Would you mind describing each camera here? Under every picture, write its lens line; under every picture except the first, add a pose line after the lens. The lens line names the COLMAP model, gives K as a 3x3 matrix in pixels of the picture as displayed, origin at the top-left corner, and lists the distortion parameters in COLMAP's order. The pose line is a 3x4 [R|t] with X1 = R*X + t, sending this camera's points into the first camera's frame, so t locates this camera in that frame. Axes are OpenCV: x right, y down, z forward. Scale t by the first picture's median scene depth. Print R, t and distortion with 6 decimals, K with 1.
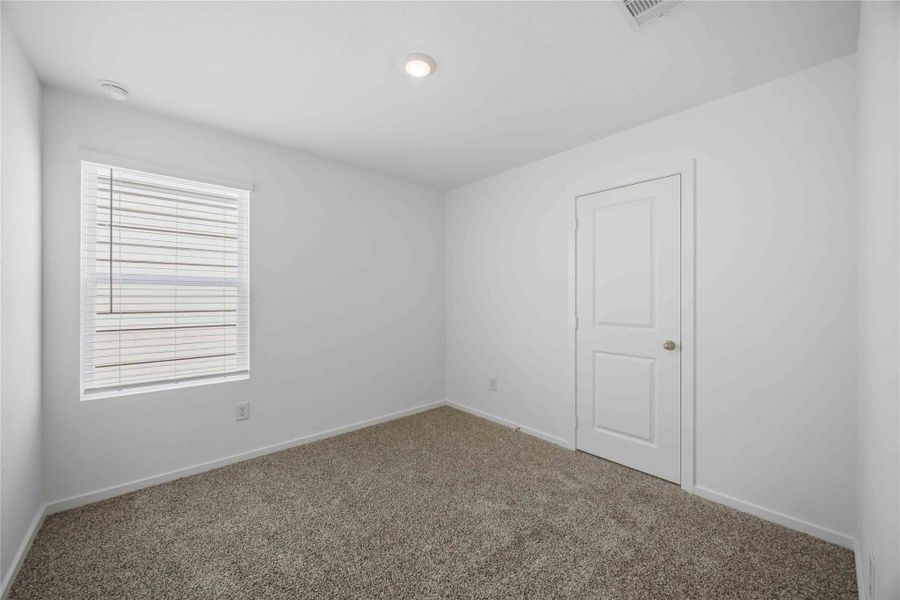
lens RADIAL K [[346.2, 0, 449.0], [0, 346.2, 301.0], [0, 0, 1]] dist [0.001903, 0.000023]
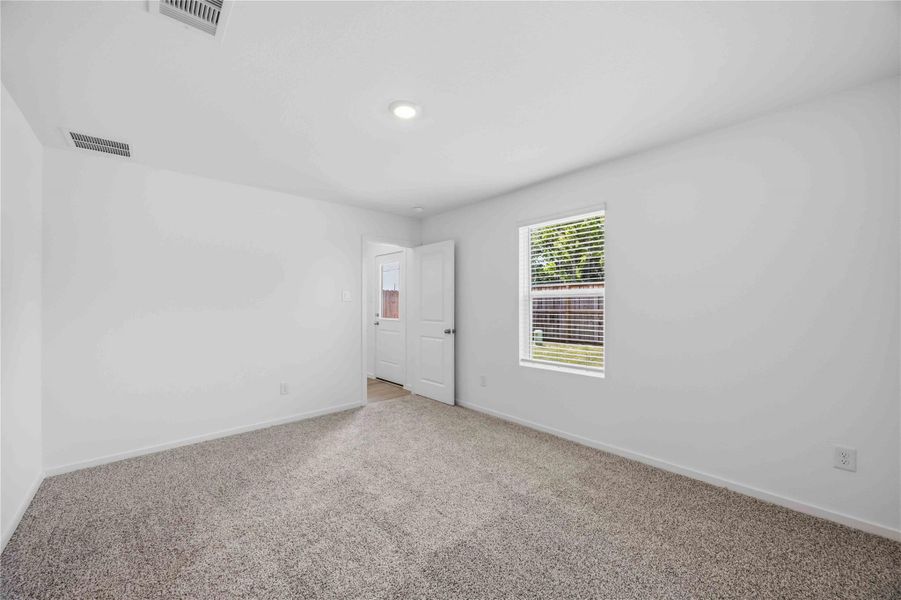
lens RADIAL K [[346.6, 0, 449.5], [0, 346.6, 301.0], [0, 0, 1]] dist [0.001903, 0.000023]
pose [[0.000650, -0.023045, -0.999734, 0.552136], [-0.005934, 0.999717, -0.023049, 0.004709], [0.999982, 0.005947, 0.000514, 0.498741]]
